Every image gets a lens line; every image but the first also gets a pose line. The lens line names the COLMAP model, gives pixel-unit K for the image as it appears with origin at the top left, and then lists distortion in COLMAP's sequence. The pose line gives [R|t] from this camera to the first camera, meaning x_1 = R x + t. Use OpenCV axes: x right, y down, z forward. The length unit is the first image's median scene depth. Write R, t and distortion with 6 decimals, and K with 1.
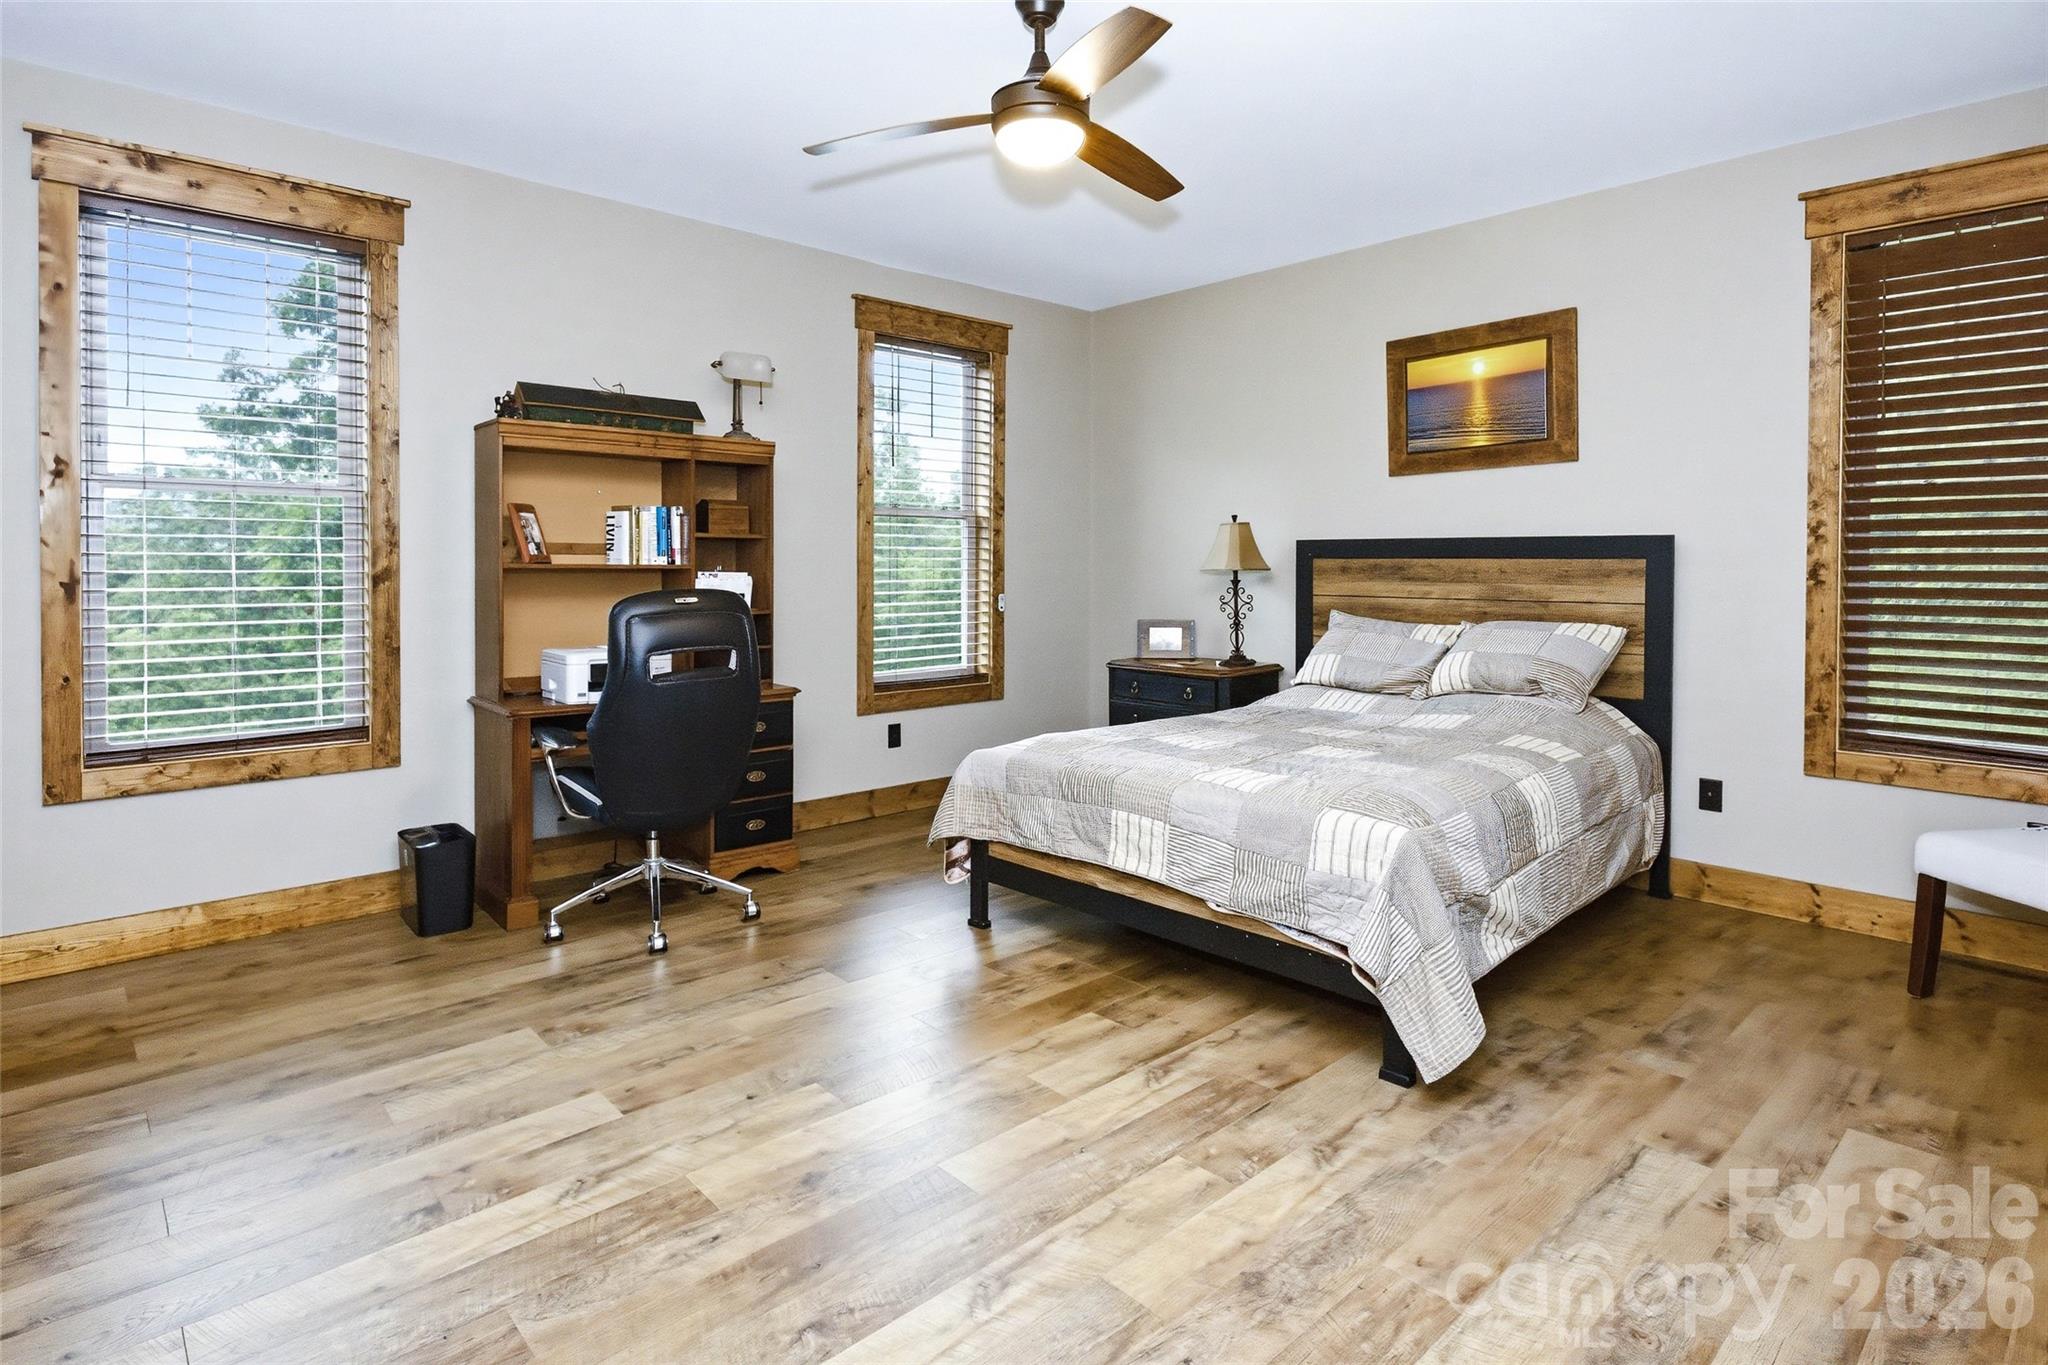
lens RADIAL K [[1077.4, 0, 1027.5], [0, 1077.4, 565.7], [0, 0, 1]] dist [-0.001277, 0.000355]
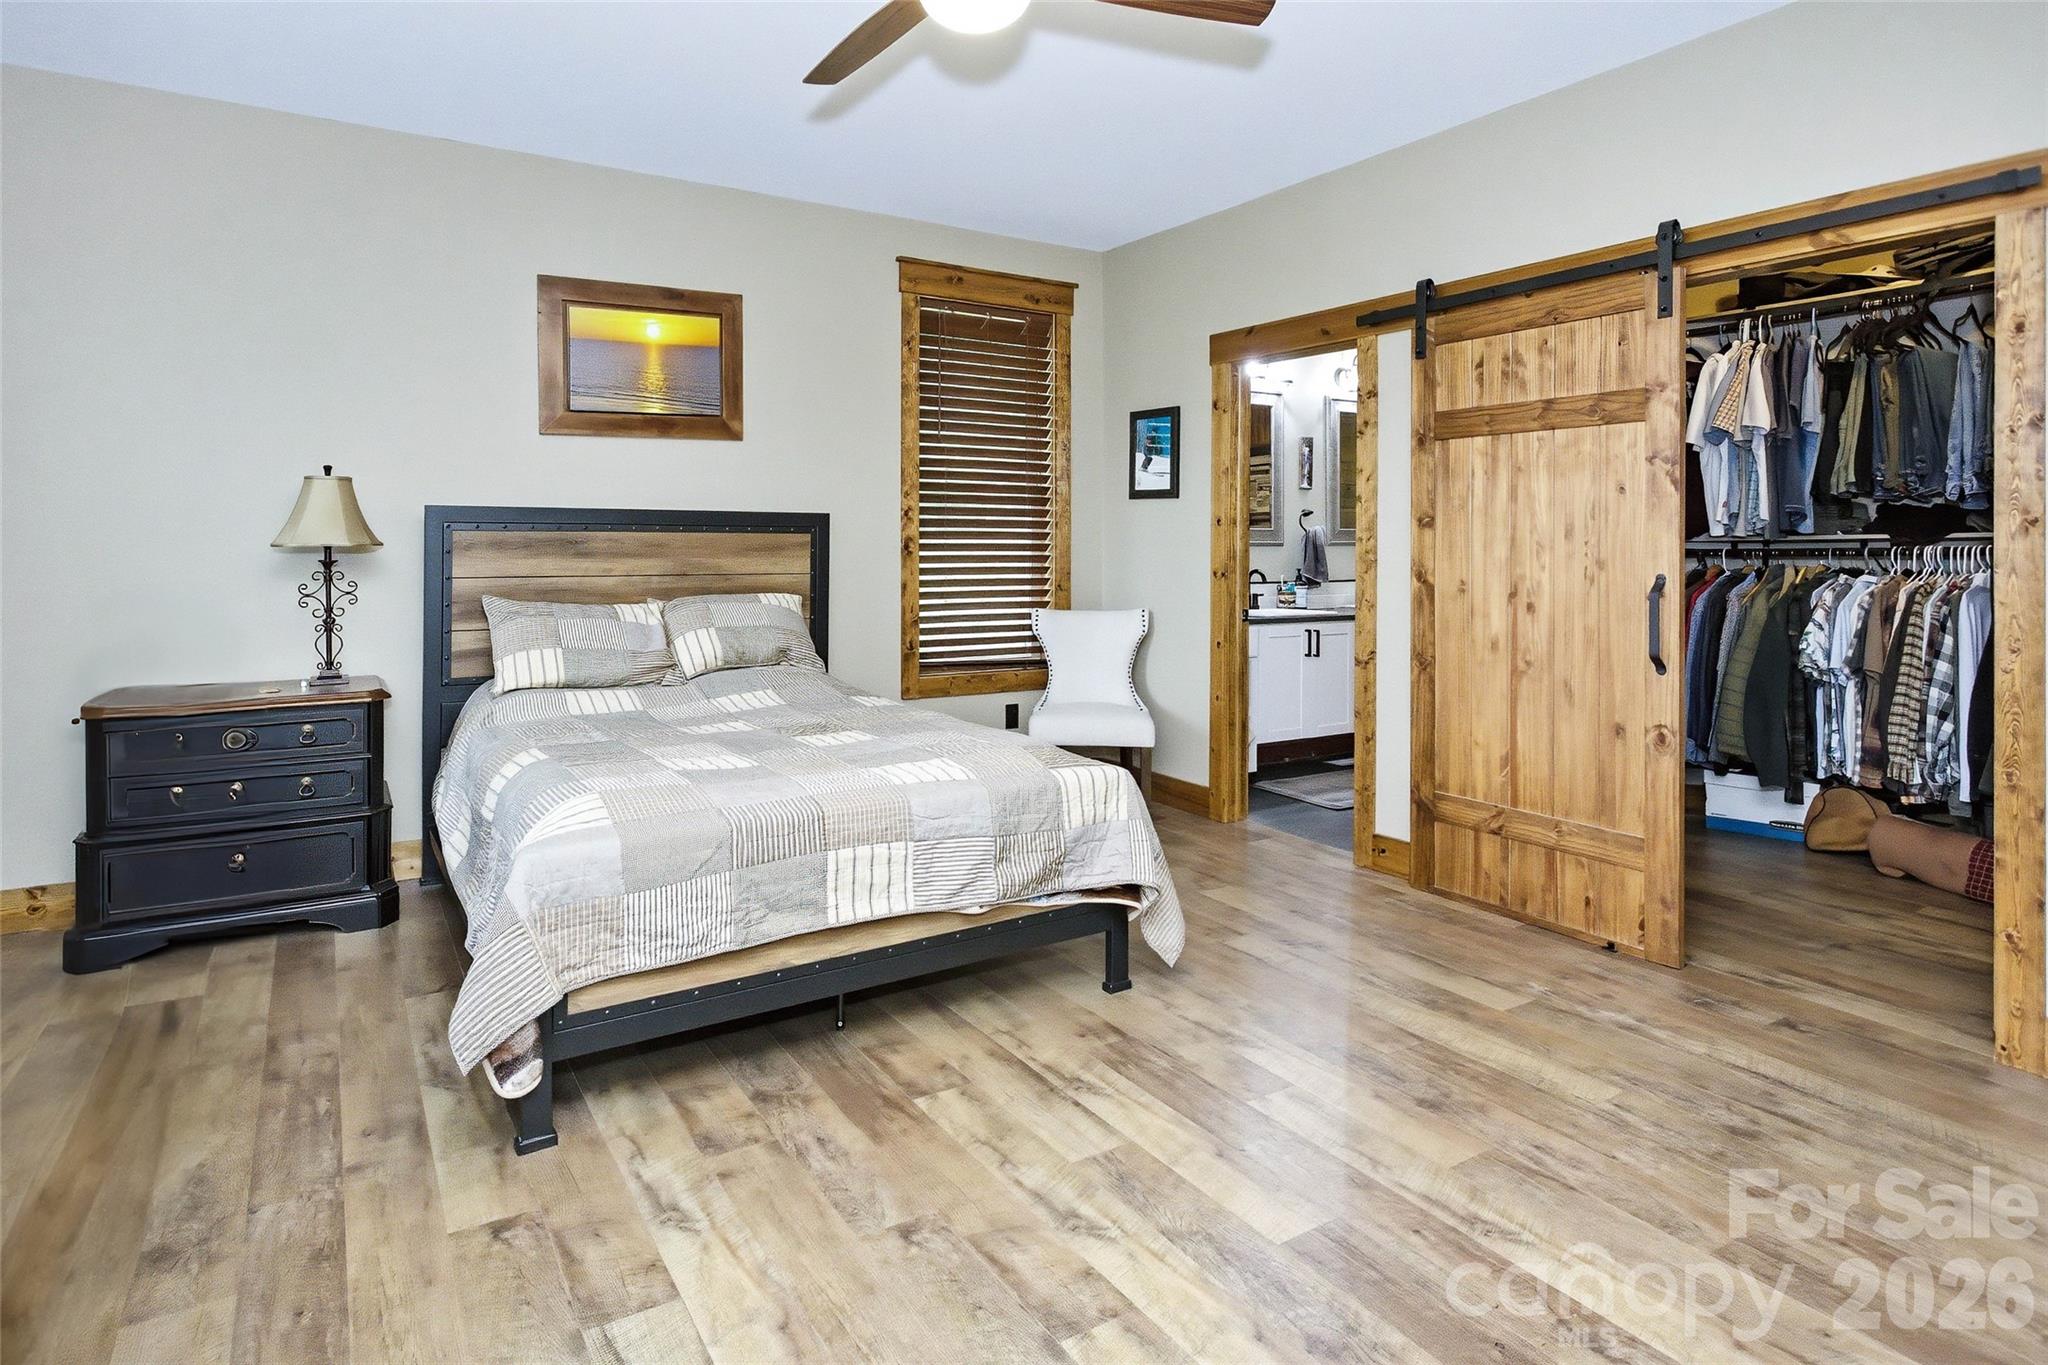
lens RADIAL K [[1102.2, 0, 1022.5], [0, 1102.2, 534.9], [0, 0, 1]] dist [0.000971, -0.000311]
pose [[0.190086, 0.007048, 0.981742, -0.590315], [0.001312, 0.999972, -0.007433, 0.004115], [-0.981767, 0.002701, 0.190072, 0.624812]]
